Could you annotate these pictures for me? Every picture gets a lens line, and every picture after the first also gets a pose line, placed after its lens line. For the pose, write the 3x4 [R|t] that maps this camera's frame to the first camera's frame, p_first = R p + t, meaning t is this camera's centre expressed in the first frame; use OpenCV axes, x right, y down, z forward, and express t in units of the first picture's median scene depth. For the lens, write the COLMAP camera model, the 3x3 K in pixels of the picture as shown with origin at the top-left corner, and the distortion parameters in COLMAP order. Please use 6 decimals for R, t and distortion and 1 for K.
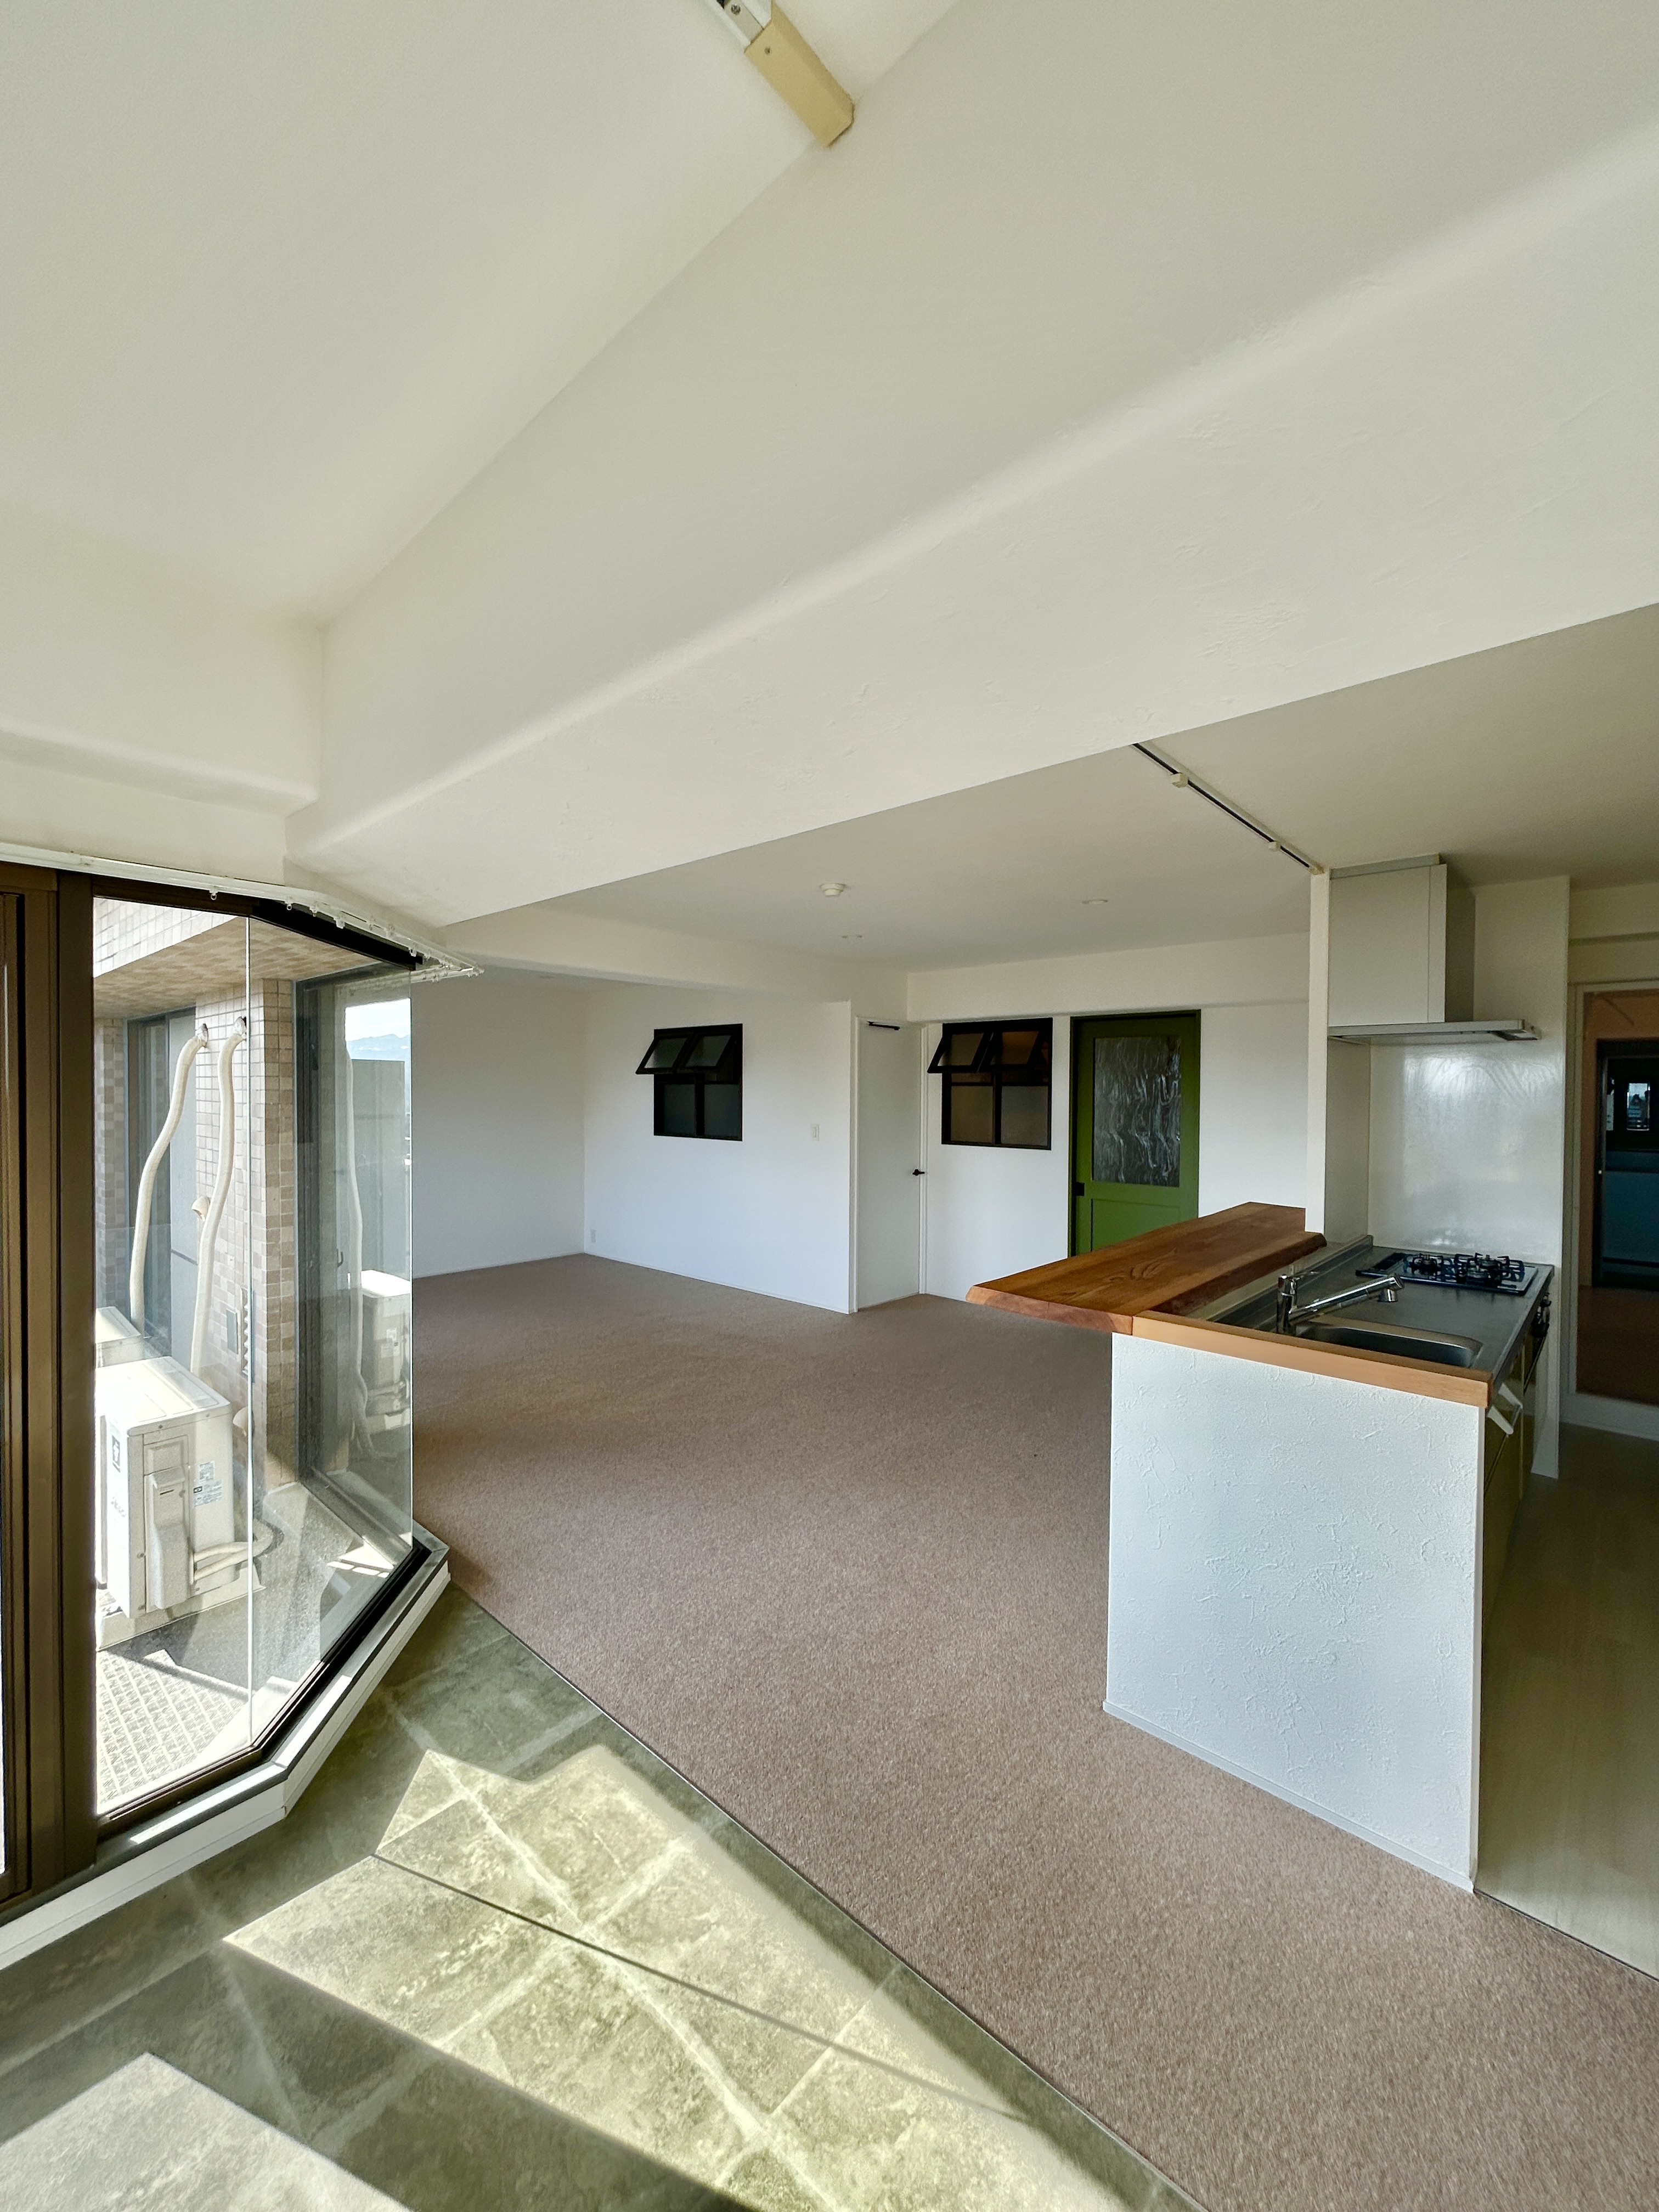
lens RADIAL K [[894.4, 0, 833.8], [0, 894.4, 1109.5], [0, 0, 1]] dist [0.016041, 0.000281]
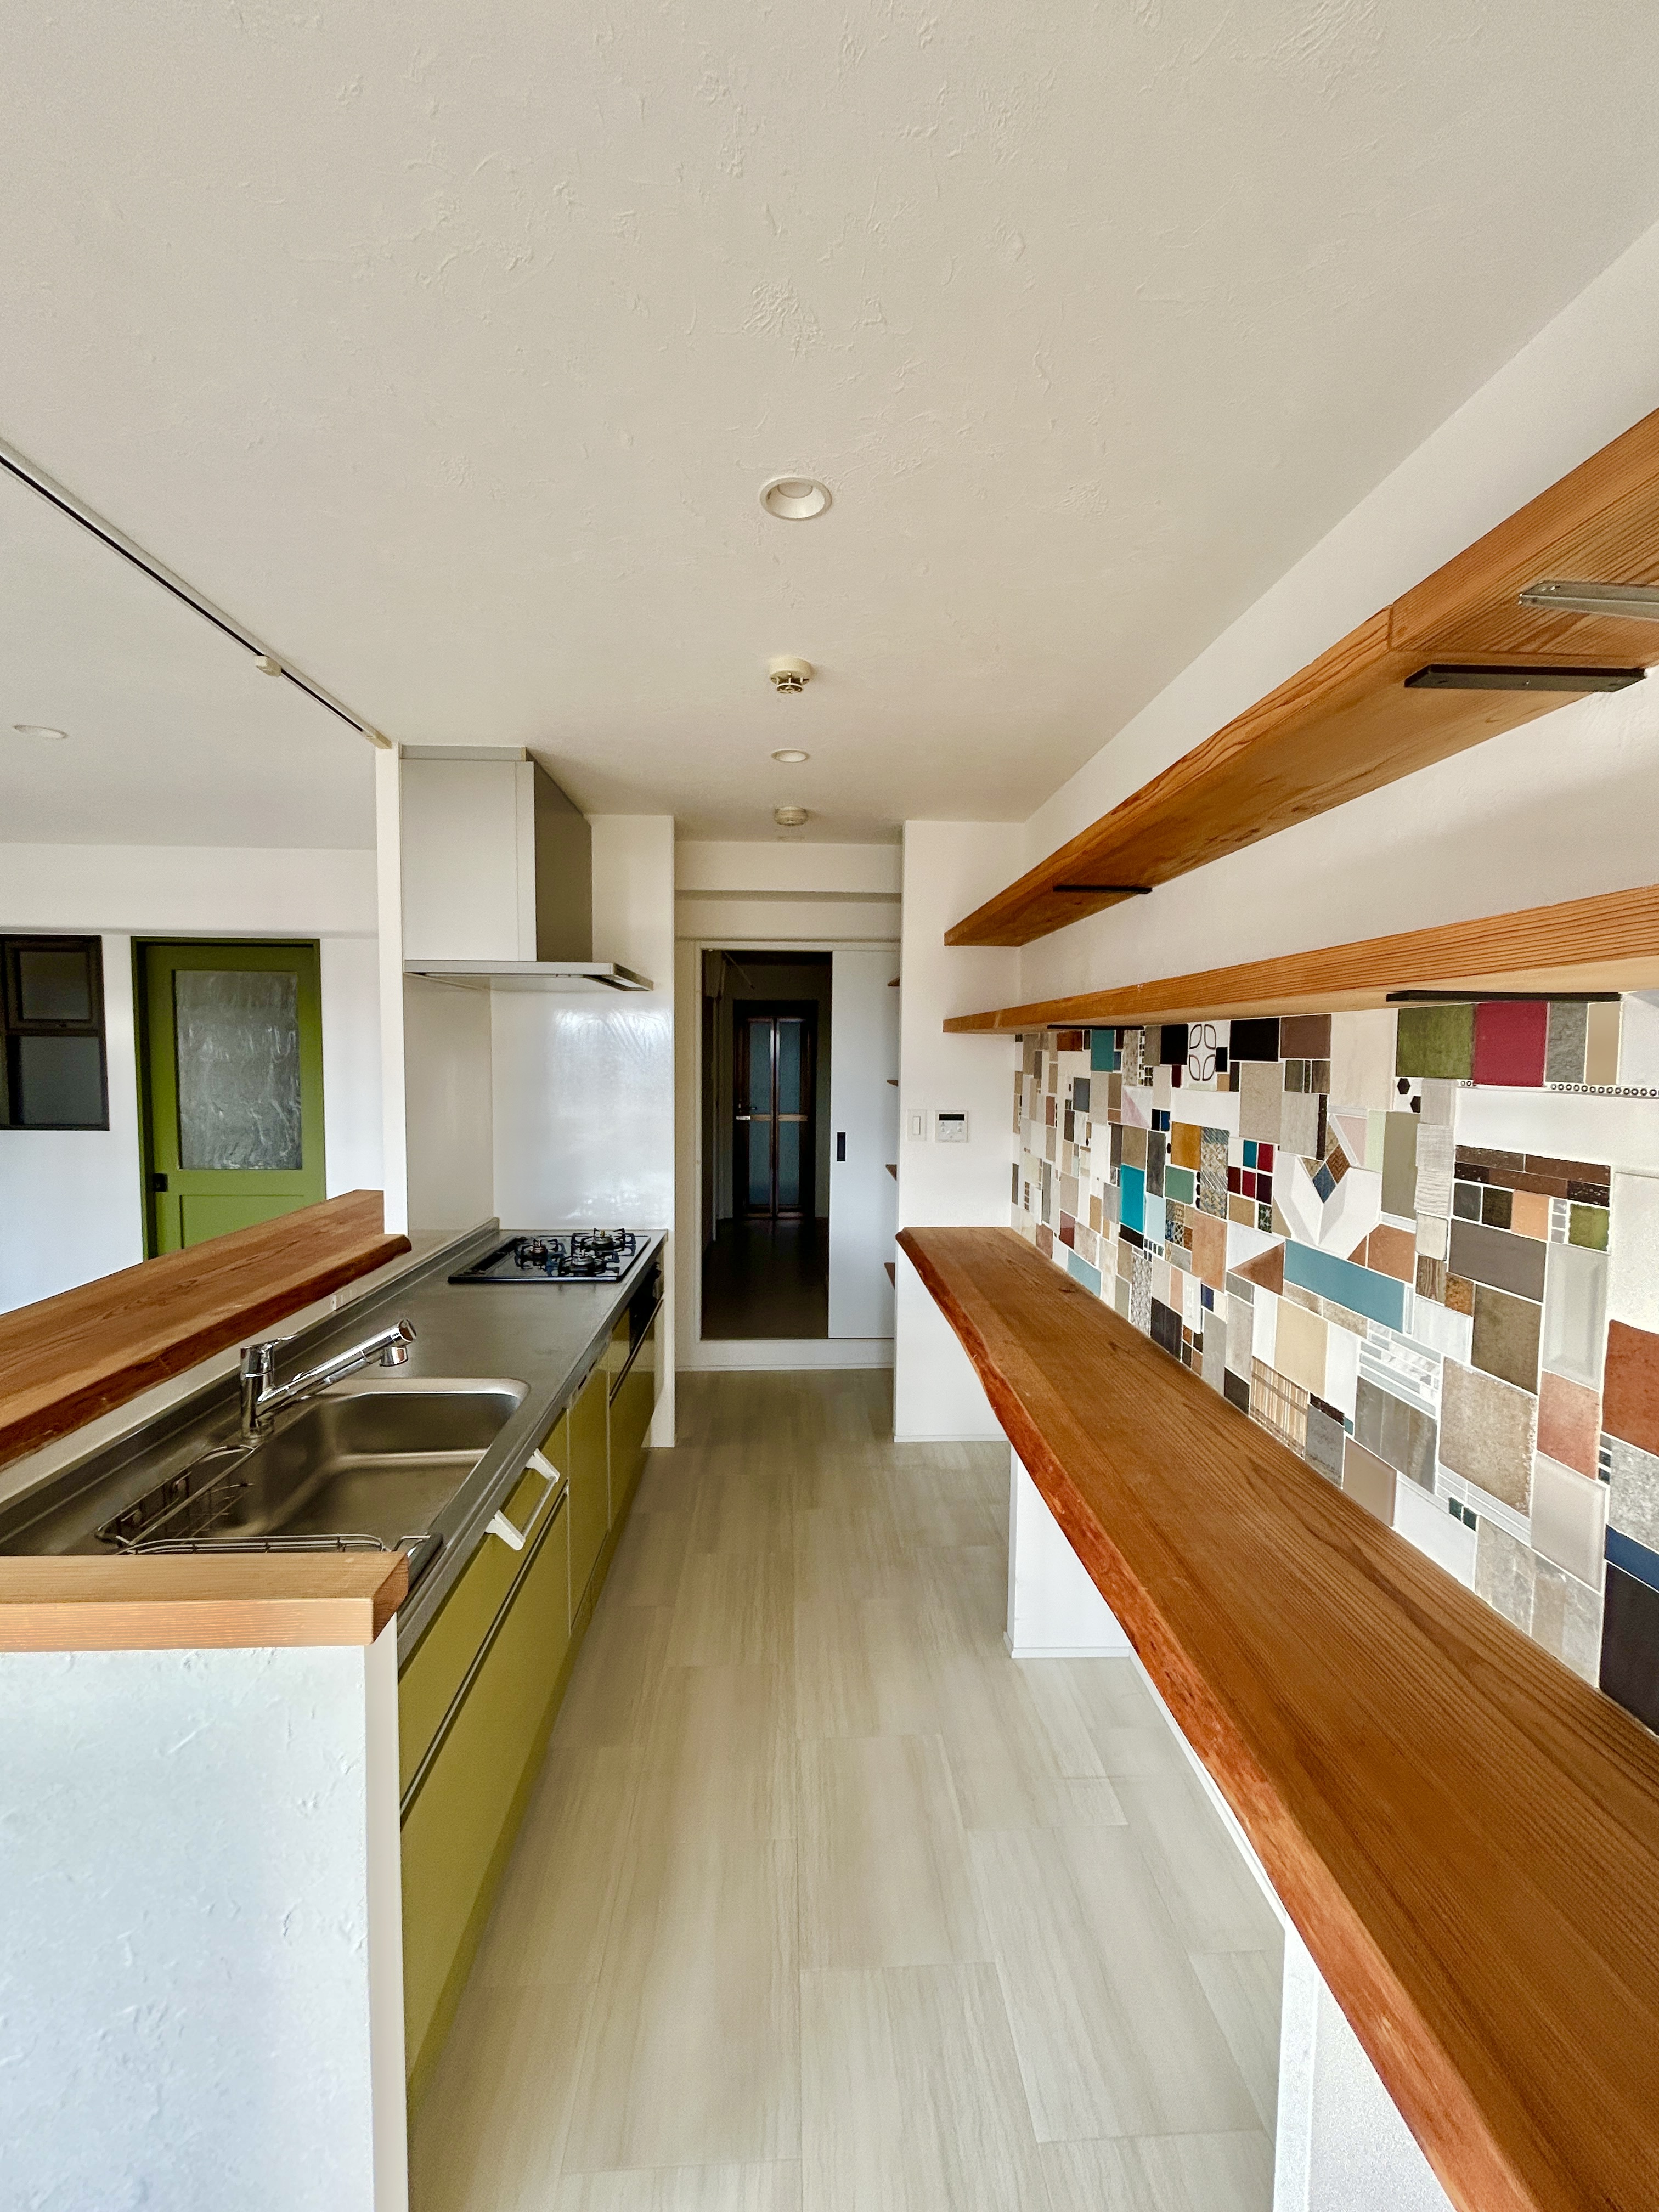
lens RADIAL K [[894.4, 0, 830.3], [0, 894.4, 1104.8], [0, 0, 1]] dist [0.016041, 0.000281]
pose [[0.709816, -0.042101, 0.703128, 0.264159], [0.011082, 0.998756, 0.048615, -0.003332], [-0.704300, -0.026716, 0.709400, 0.212764]]
